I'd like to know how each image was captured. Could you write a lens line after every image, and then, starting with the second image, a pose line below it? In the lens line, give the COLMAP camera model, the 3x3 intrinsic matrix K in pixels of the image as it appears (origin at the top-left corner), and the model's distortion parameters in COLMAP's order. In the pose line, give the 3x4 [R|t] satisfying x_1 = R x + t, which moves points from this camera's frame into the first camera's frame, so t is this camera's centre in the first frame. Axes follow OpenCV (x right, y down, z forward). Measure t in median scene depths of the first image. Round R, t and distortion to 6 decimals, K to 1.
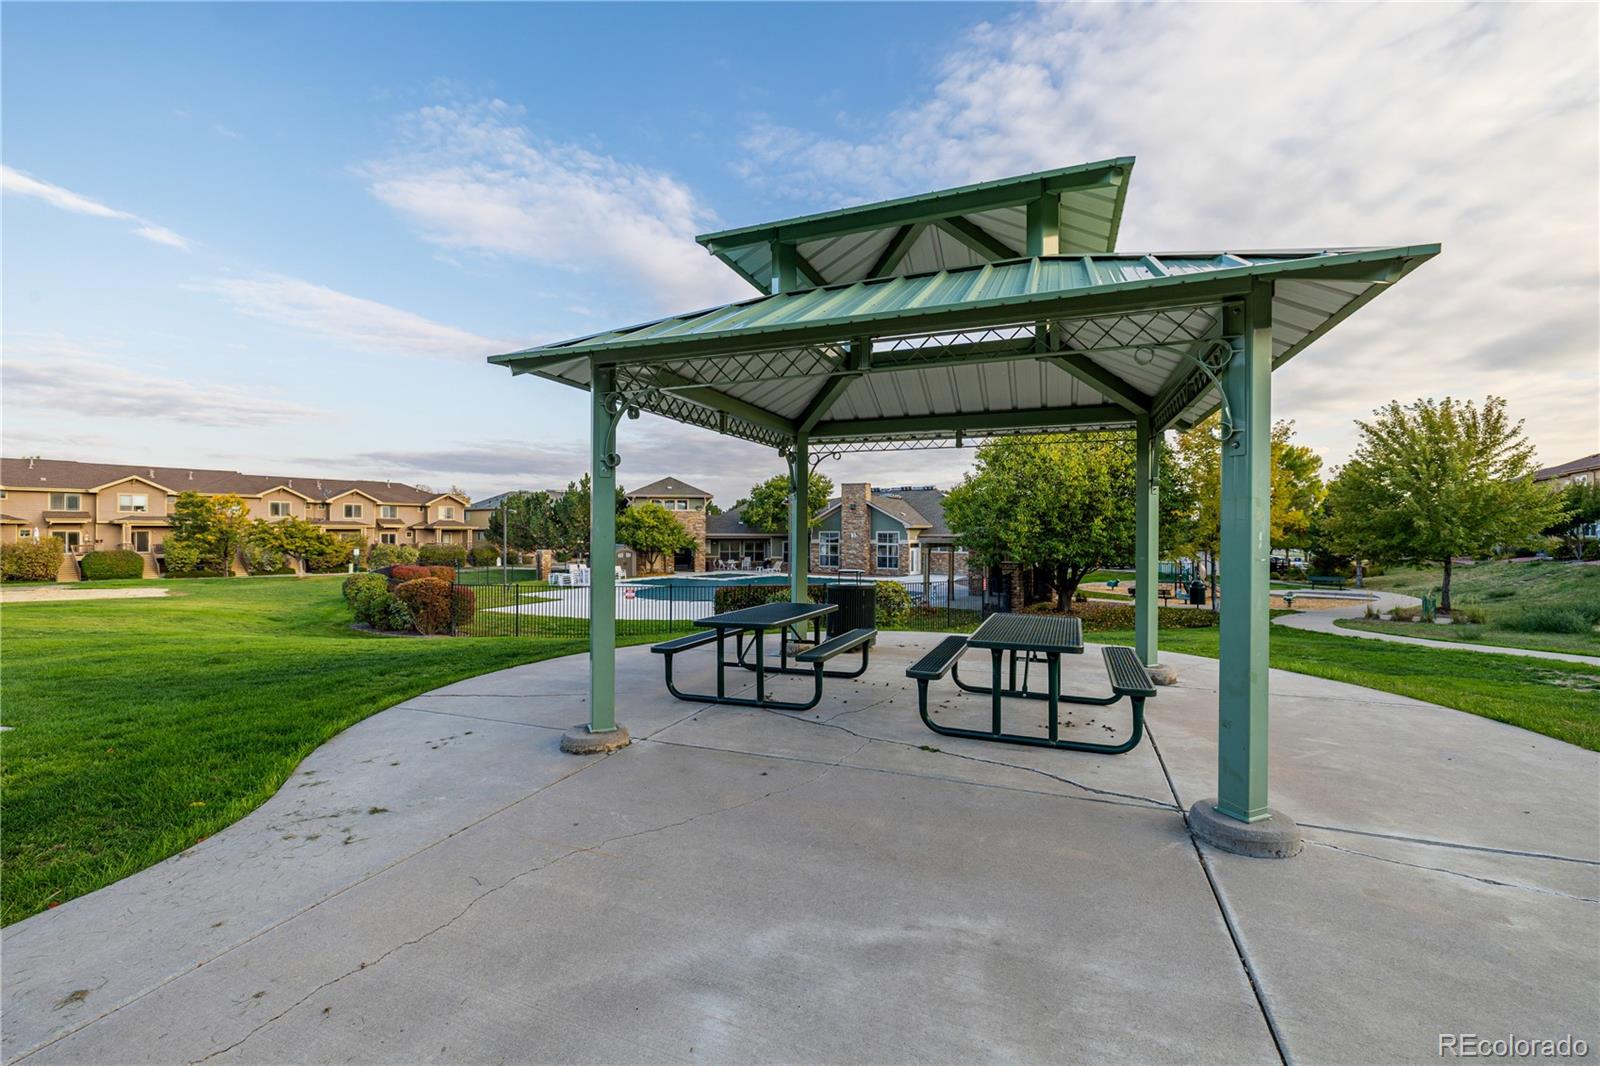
lens RADIAL K [[670.3, 0, 803.1], [0, 670.3, 536.4], [0, 0, 1]] dist [-0.013627, -0.000106]
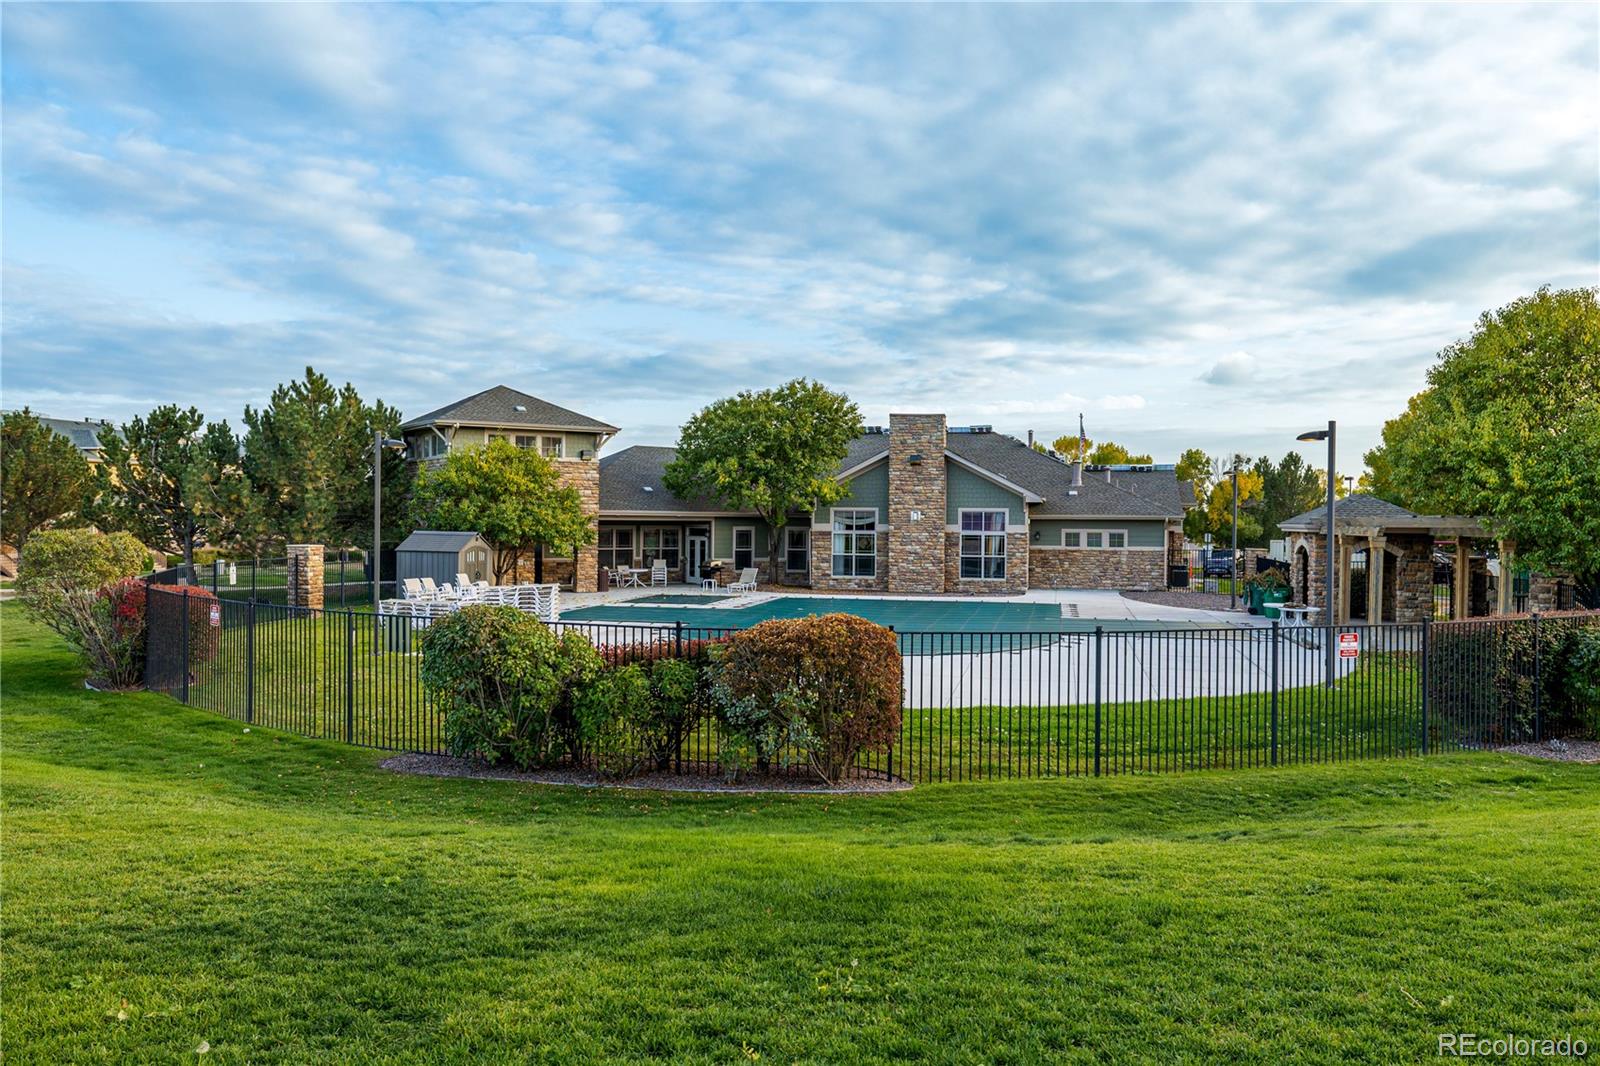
lens RADIAL K [[1198.7, 0, 800.0], [0, 1198.7, 534.4], [0, 0, 1]] dist [0.007171, -0.004307]
pose [[0.931065, 0.002704, 0.364843, -0.338801], [-0.006358, 0.999941, 0.008815, 0.005066], [-0.364798, -0.010528, 0.931027, 0.177055]]
